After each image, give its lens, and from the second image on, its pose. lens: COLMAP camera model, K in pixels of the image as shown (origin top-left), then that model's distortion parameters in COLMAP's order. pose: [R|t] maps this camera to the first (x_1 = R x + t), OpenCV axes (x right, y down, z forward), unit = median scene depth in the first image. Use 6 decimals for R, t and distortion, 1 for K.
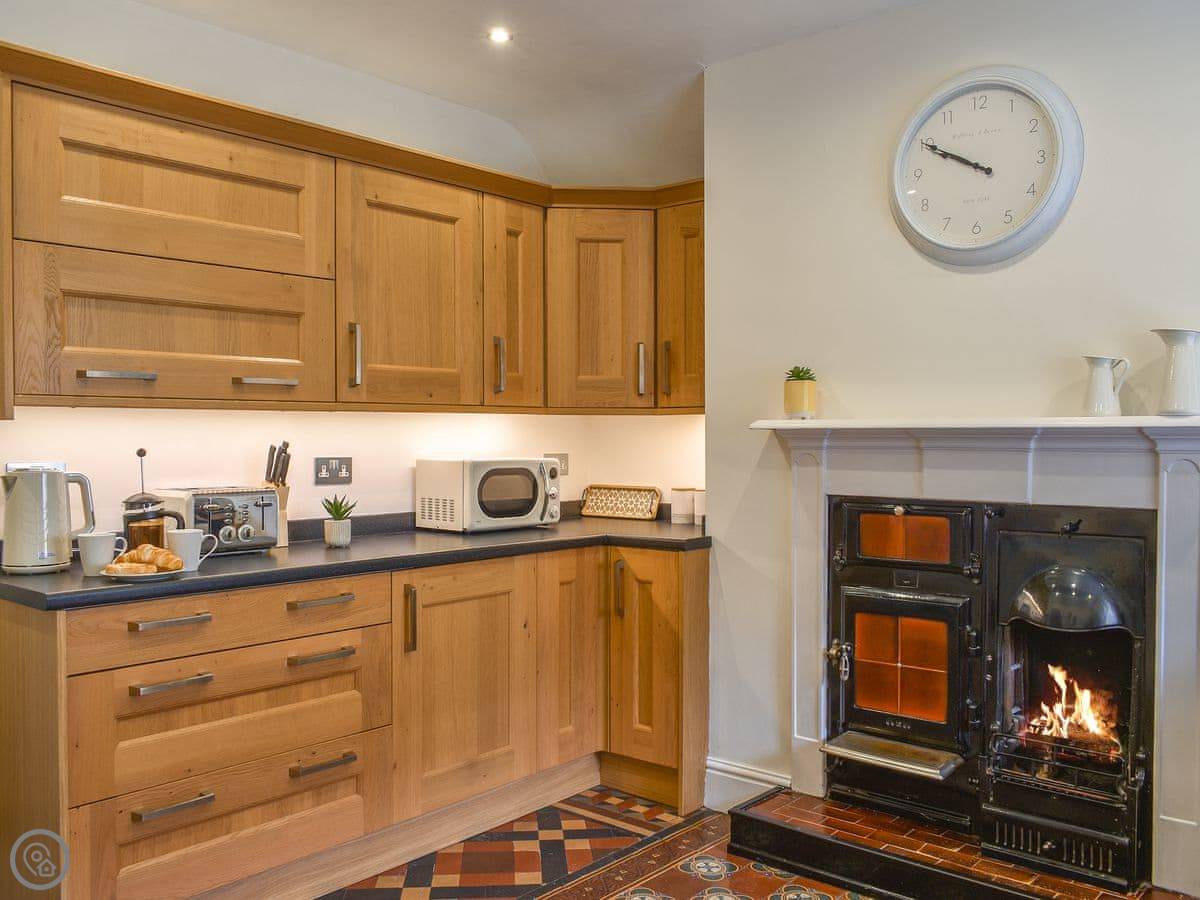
lens RADIAL K [[968.1, 0, 606.2], [0, 968.1, 460.1], [0, 0, 1]] dist [-0.036228, 0.016565]
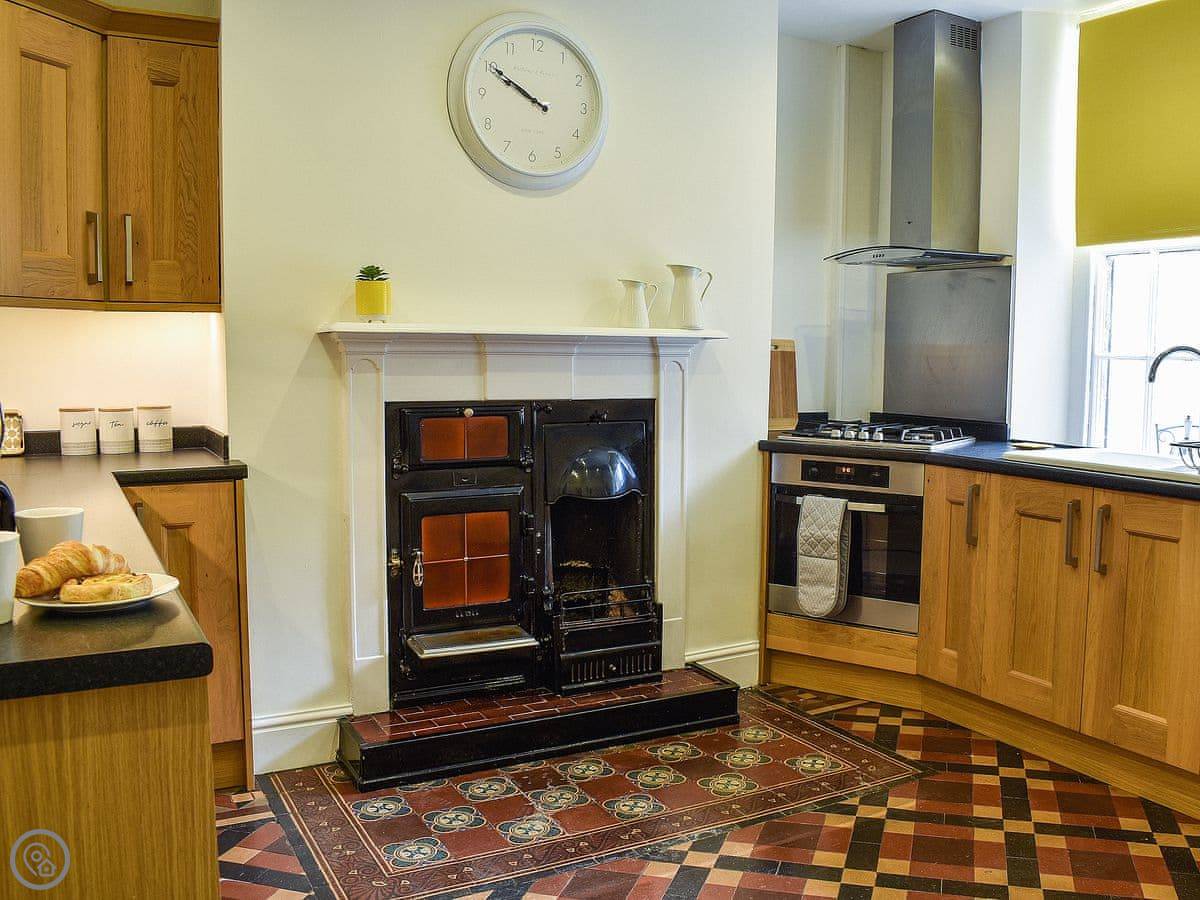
lens RADIAL K [[1062.6, 0, 593.1], [0, 1062.6, 450.3], [0, 0, 1]] dist [-0.049488, -0.010797]
pose [[0.395630, -0.082887, 0.914662, -0.695989], [0.015774, 0.996385, 0.083470, -0.001211], [-0.918274, -0.018595, 0.395508, 0.408588]]
